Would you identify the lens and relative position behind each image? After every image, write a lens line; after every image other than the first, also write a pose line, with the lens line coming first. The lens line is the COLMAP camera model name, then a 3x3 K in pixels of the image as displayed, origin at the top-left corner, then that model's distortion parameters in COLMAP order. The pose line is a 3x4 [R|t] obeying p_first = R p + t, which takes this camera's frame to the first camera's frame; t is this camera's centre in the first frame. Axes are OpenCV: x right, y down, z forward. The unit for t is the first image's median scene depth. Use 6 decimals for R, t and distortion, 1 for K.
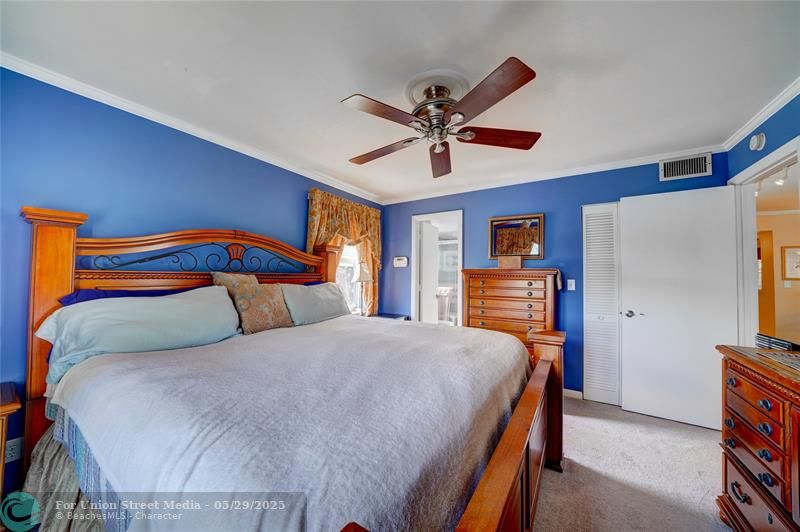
lens RADIAL K [[283.6, 0, 399.2], [0, 283.6, 268.2], [0, 0, 1]] dist [-0.003098, 0.000227]
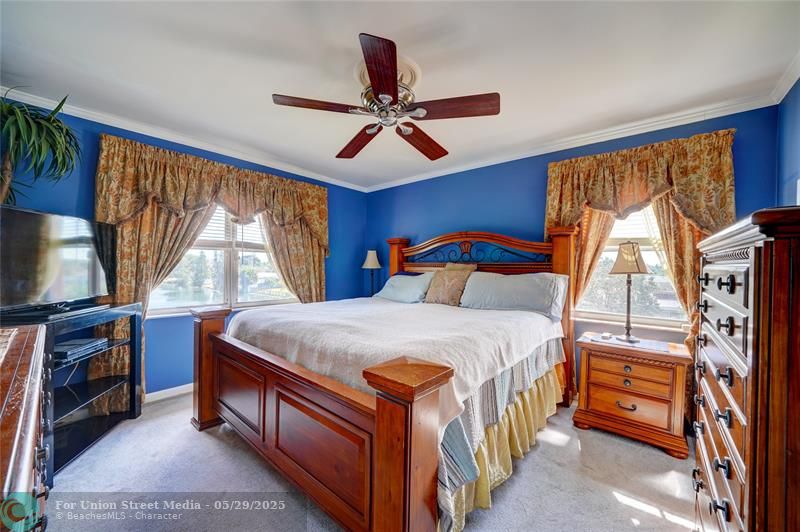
lens RADIAL K [[299.6, 0, 397.4], [0, 299.6, 265.4], [0, 0, 1]] dist [-0.000435, -0.000062]
pose [[-0.156675, -0.001250, -0.987649, 0.661797], [0.017842, 0.999832, -0.004096, 0.021367], [0.987489, -0.018263, -0.156627, 0.677557]]
